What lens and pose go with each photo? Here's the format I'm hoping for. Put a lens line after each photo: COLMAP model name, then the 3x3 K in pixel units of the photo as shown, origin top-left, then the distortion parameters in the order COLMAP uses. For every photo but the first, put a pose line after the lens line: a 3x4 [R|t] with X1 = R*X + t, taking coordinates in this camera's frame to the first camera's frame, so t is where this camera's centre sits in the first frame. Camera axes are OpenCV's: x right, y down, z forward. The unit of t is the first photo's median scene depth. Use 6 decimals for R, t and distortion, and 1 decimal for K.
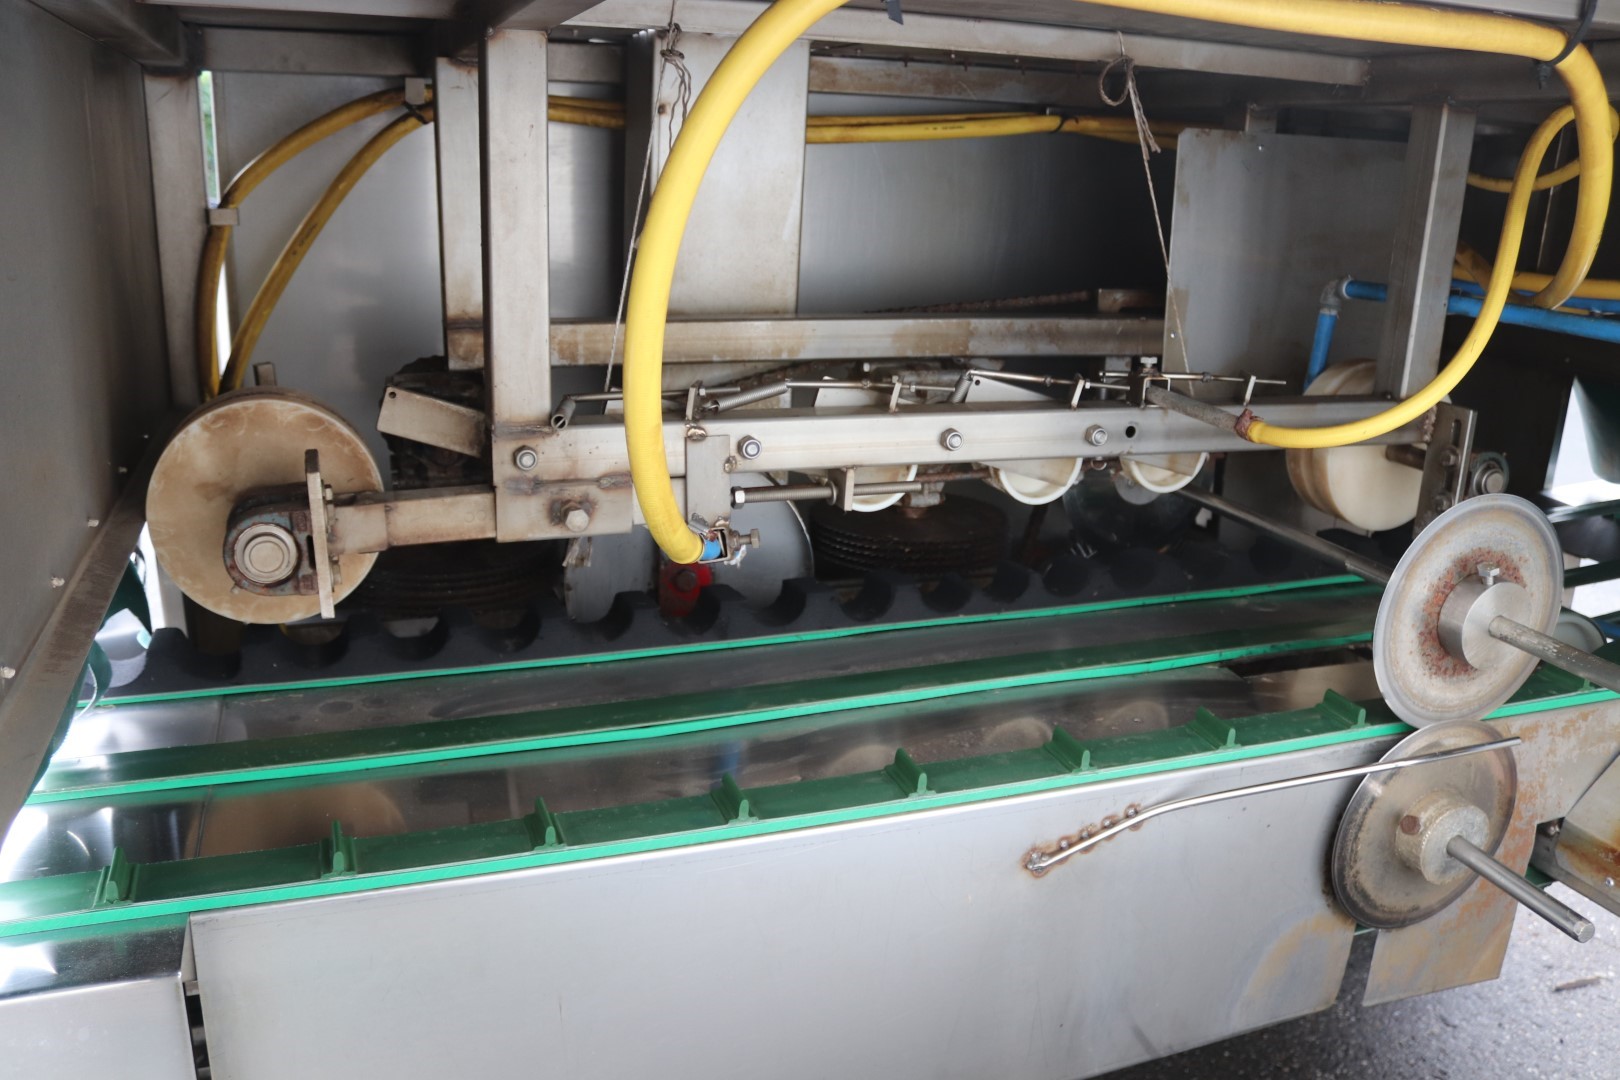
lens RADIAL K [[1332.5, 0, 814.7], [0, 1332.5, 542.3], [0, 0, 1]] dist [-0.151382, 0.105255]
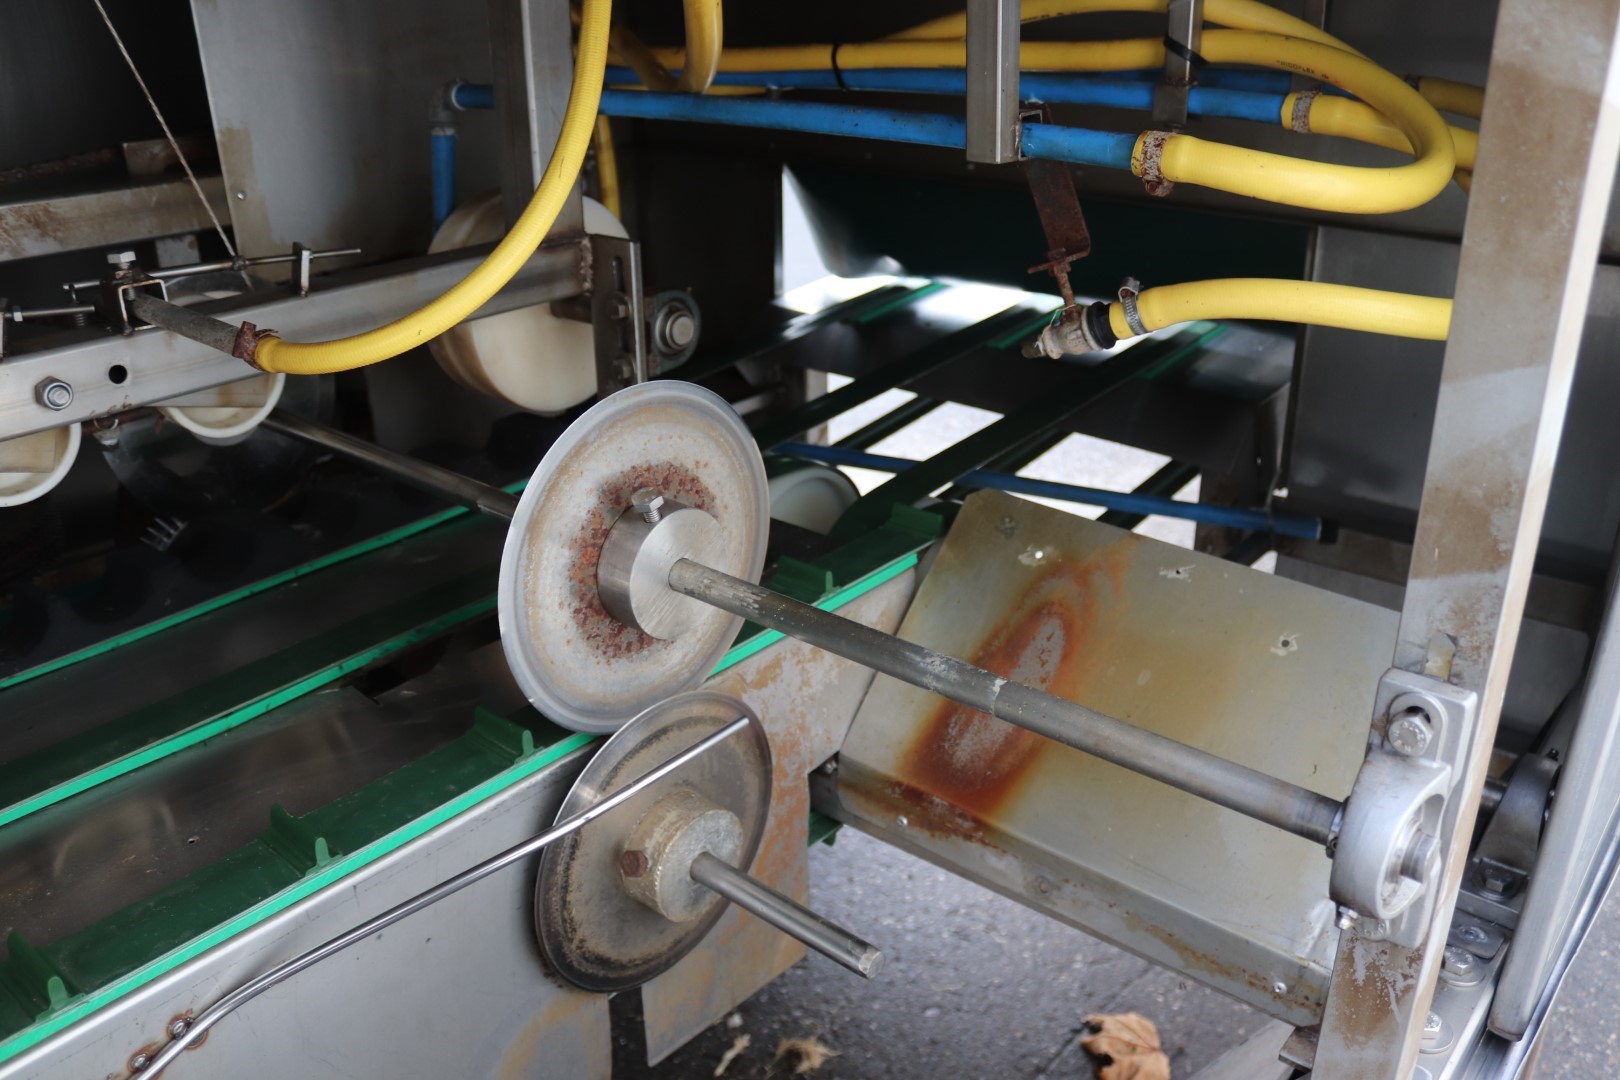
lens RADIAL K [[1332.5, 0, 818.8], [0, 1332.5, 546.0], [0, 0, 1]] dist [-0.151382, 0.105255]
pose [[0.860485, -0.244815, 0.446801, 0.249595], [0.182961, 0.966970, 0.177468, -0.054633], [-0.475489, -0.070962, 0.876855, 0.306142]]
